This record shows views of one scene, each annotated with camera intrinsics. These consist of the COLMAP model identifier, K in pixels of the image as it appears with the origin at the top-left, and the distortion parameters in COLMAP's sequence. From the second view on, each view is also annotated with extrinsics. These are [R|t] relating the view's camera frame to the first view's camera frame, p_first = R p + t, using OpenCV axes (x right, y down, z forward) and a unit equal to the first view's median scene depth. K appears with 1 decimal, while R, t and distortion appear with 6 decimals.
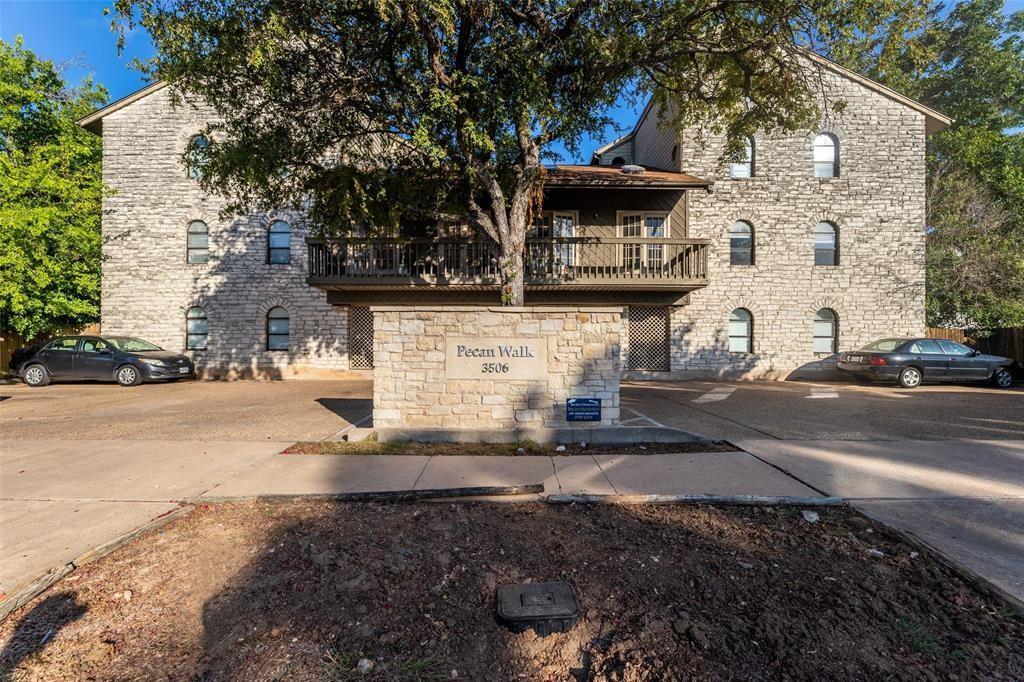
lens RADIAL K [[439.8, 0, 512.0], [0, 439.8, 341.0], [0, 0, 1]] dist [-0.004467, -0.000151]
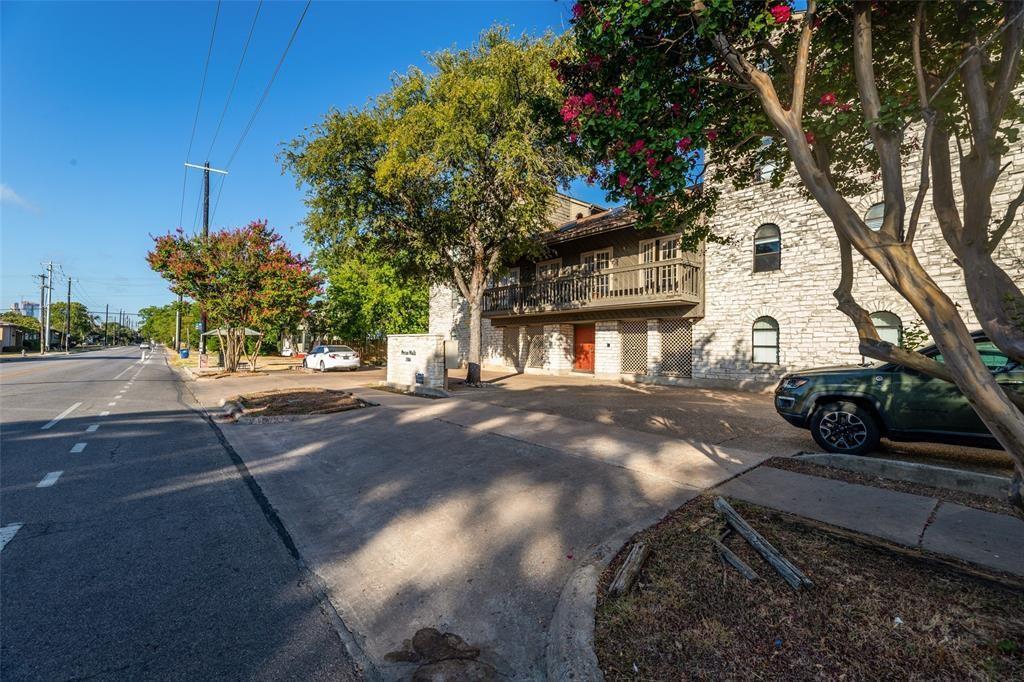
lens RADIAL K [[439.8, 0, 512.0], [0, 439.8, 341.0], [0, 0, 1]] dist [-0.004467, -0.000151]
pose [[0.638730, -0.007265, -0.769397, 0.903412], [-0.007086, 0.999857, -0.015324, -0.004149], [0.769399, 0.015240, 0.638587, -0.024218]]
